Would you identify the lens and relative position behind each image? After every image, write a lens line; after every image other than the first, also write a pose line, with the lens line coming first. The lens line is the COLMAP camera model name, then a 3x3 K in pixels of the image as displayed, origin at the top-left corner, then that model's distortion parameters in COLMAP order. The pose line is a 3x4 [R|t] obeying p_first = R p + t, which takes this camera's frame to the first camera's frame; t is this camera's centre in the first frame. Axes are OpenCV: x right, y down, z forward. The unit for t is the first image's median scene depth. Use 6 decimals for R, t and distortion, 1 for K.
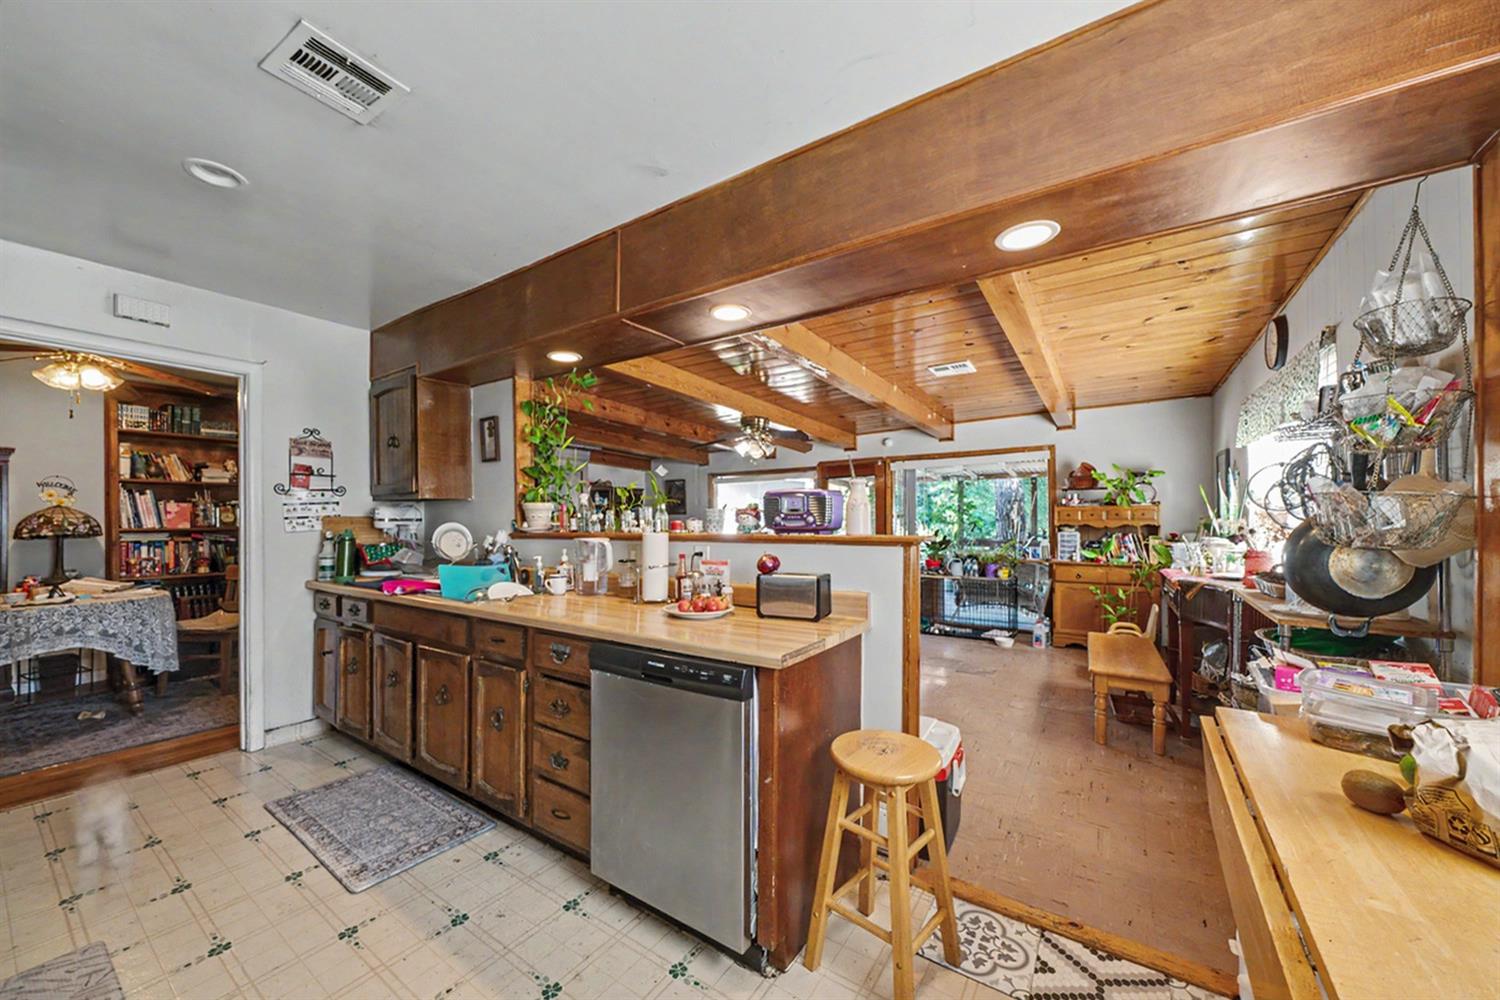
lens RADIAL K [[537.7, 0, 745.8], [0, 537.7, 516.2], [0, 0, 1]] dist [-0.000910, 0.000086]
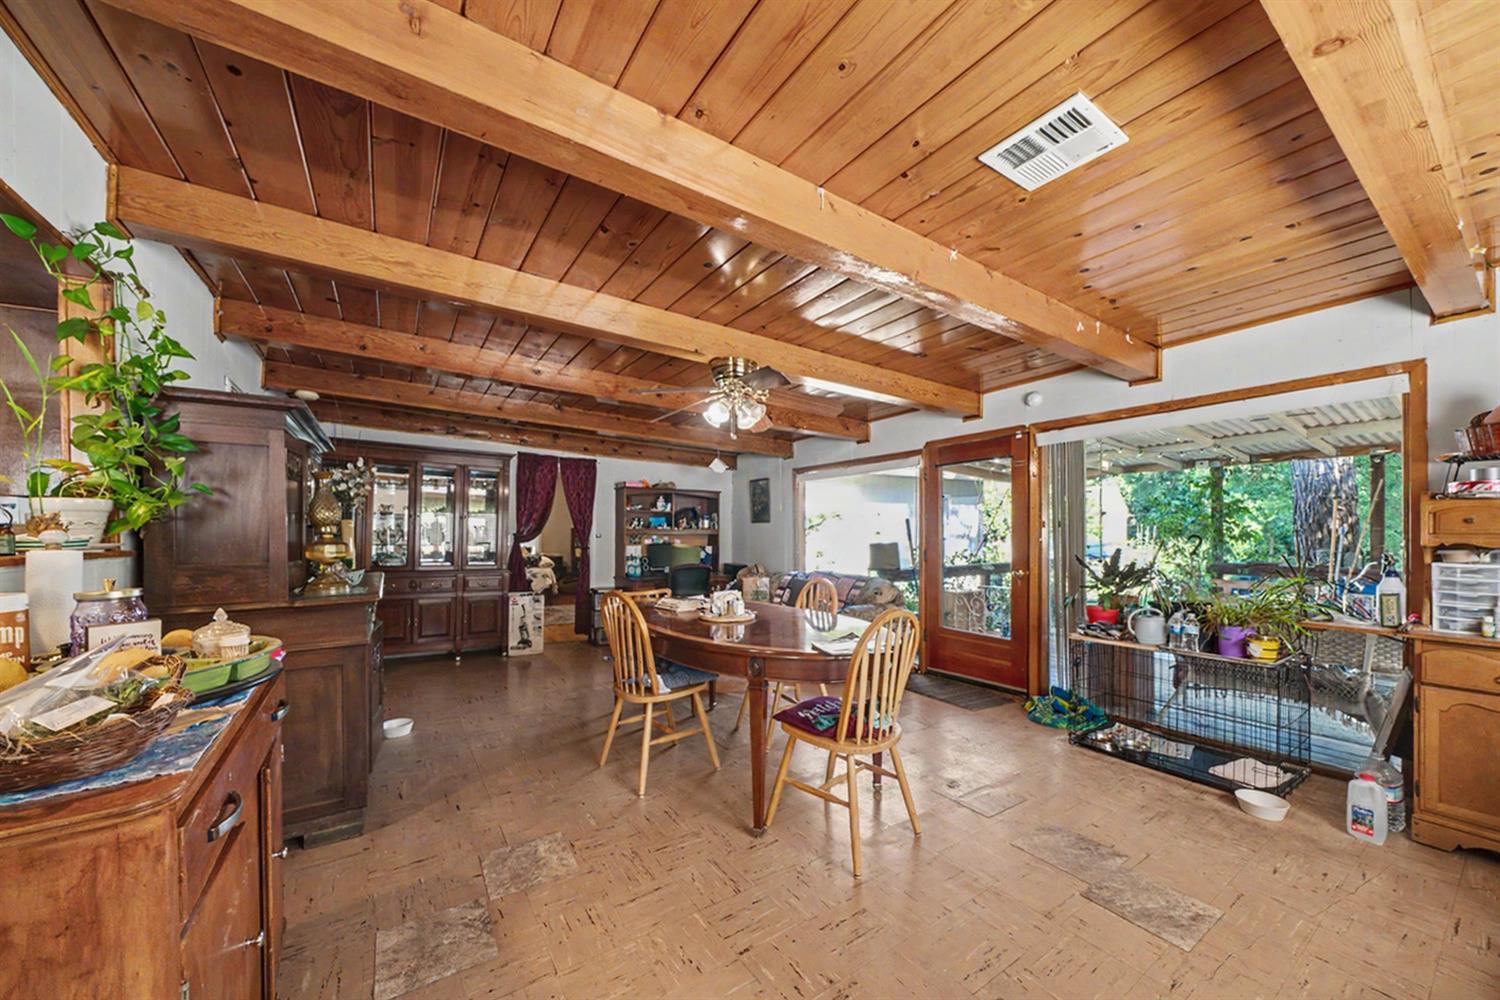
lens RADIAL K [[537.7, 0, 758.8], [0, 537.7, 532.4], [0, 0, 1]] dist [-0.000910, 0.000086]
pose [[0.930833, 0.002921, -0.365434, 0.221241], [0.001535, 0.999928, 0.011902, 0.001249], [0.365443, -0.011639, 0.930761, 0.378253]]
